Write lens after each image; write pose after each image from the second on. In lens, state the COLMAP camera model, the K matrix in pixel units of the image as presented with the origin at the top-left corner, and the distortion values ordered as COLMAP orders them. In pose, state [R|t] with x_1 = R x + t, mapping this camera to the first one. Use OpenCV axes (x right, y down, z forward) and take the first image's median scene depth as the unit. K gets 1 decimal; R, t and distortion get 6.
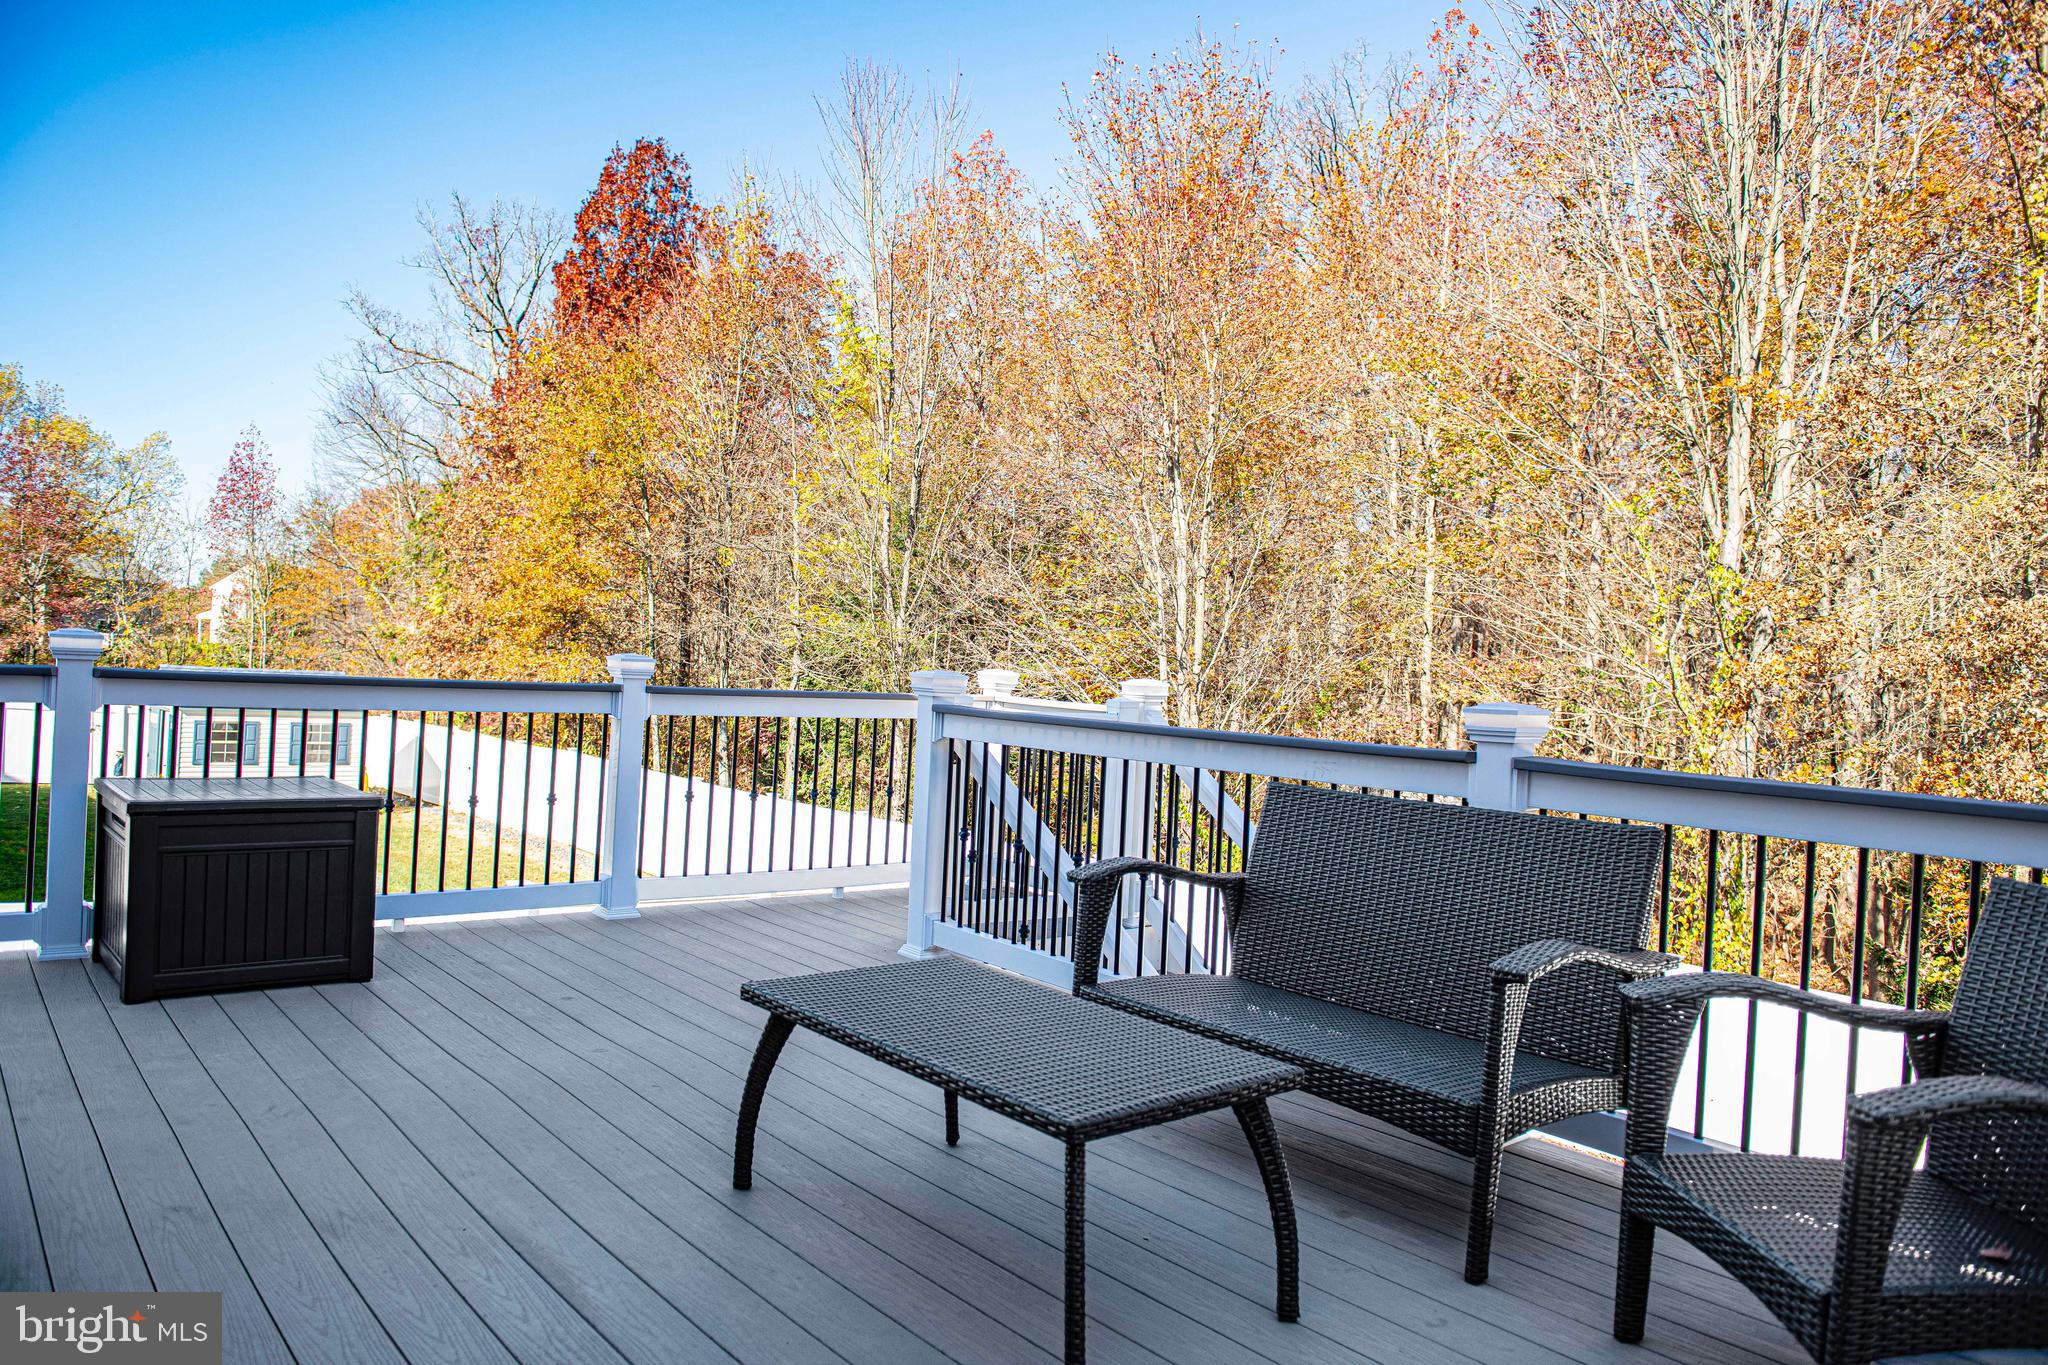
lens RADIAL K [[1472.1, 0, 1024.0], [0, 1472.1, 682.5], [0, 0, 1]] dist [-0.003341, -0.001088]
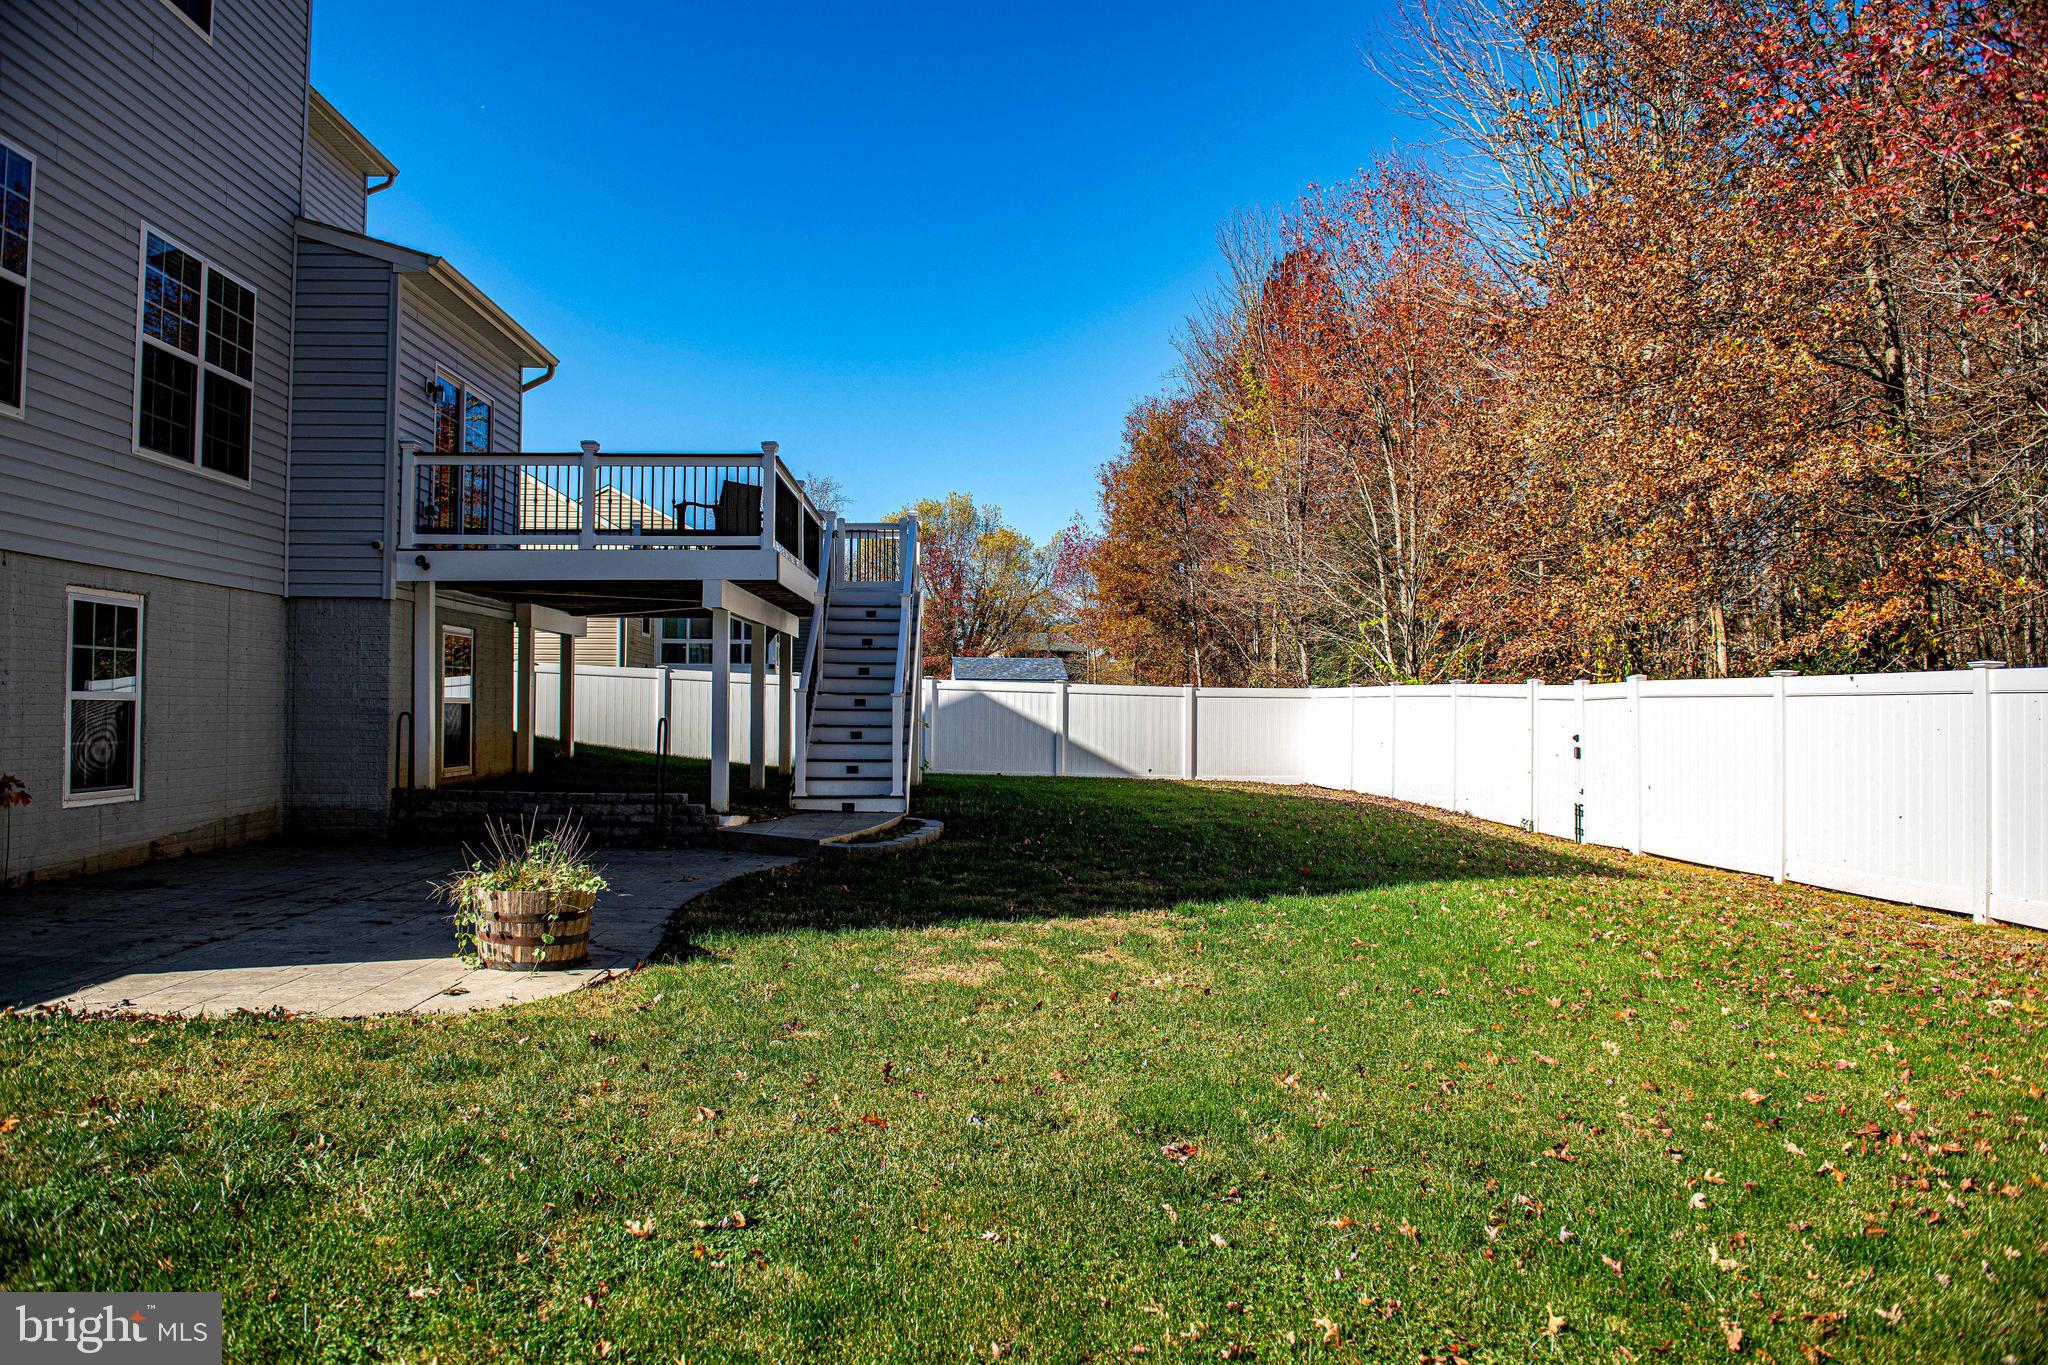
lens RADIAL K [[1407.2, 0, 1024.0], [0, 1407.2, 682.5], [0, 0, 1]] dist [-0.044614, -0.000733]
pose [[0.813148, -0.047139, -0.580145, 0.221651], [0.019888, 0.998383, -0.053247, 0.062288], [0.581717, 0.031760, 0.812771, -0.105006]]
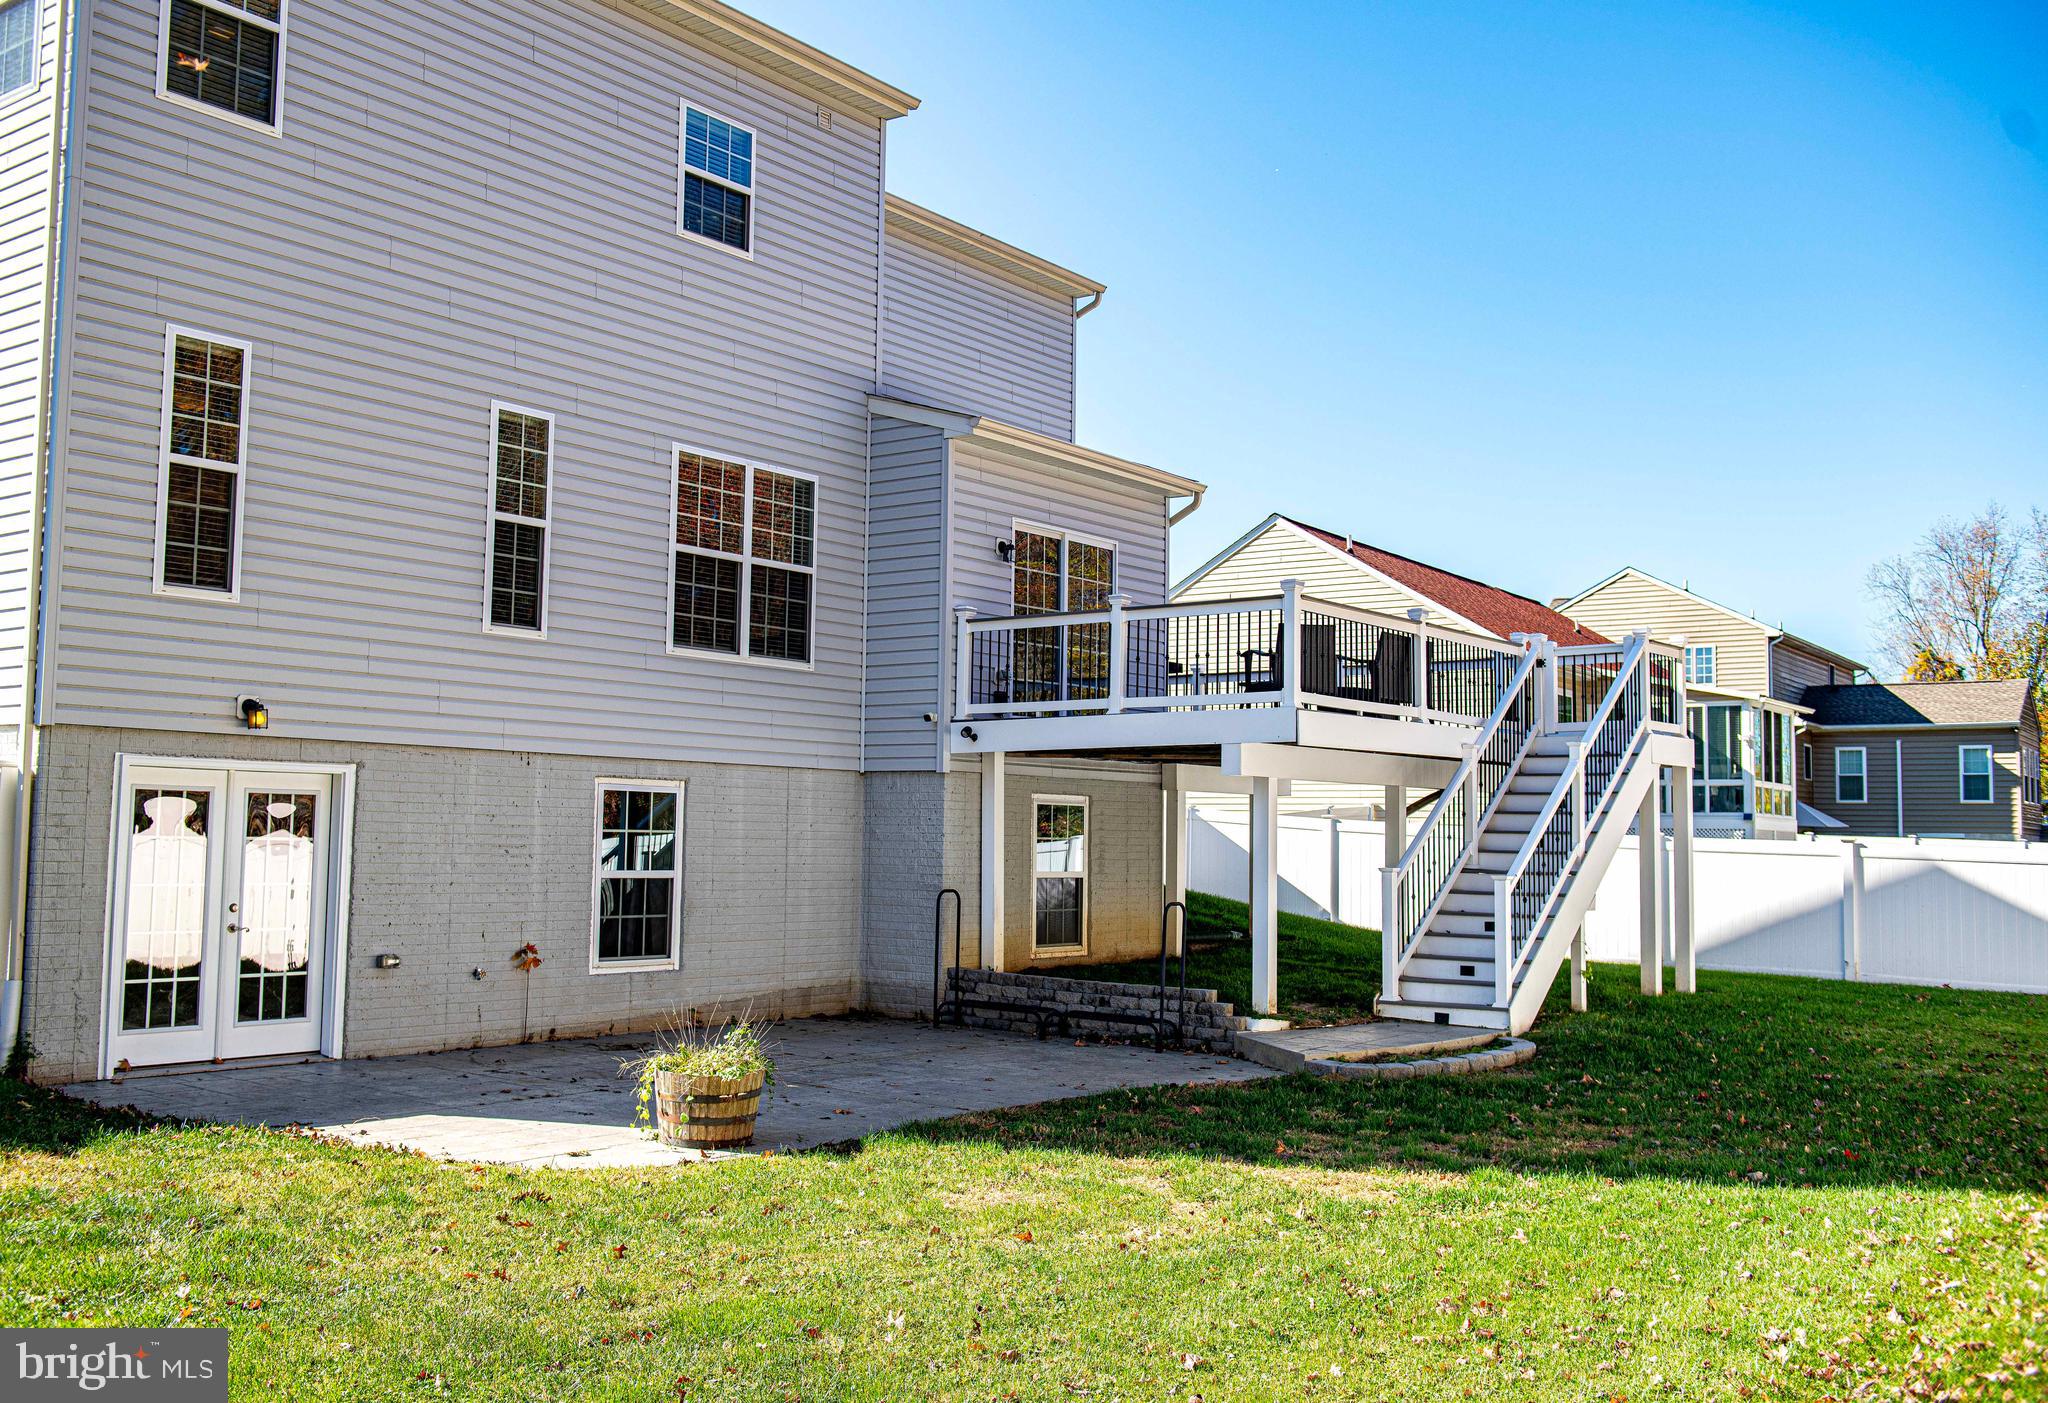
lens RADIAL K [[1948.9, 0, 1024.0], [0, 1948.9, 701.5], [0, 0, 1]] dist [0.002692, 0.006861]
pose [[0.248654, -0.105040, -0.962880, 0.318855], [-0.018397, 0.993411, -0.113121, 0.057656], [0.968418, 0.045842, 0.245083, -0.037674]]
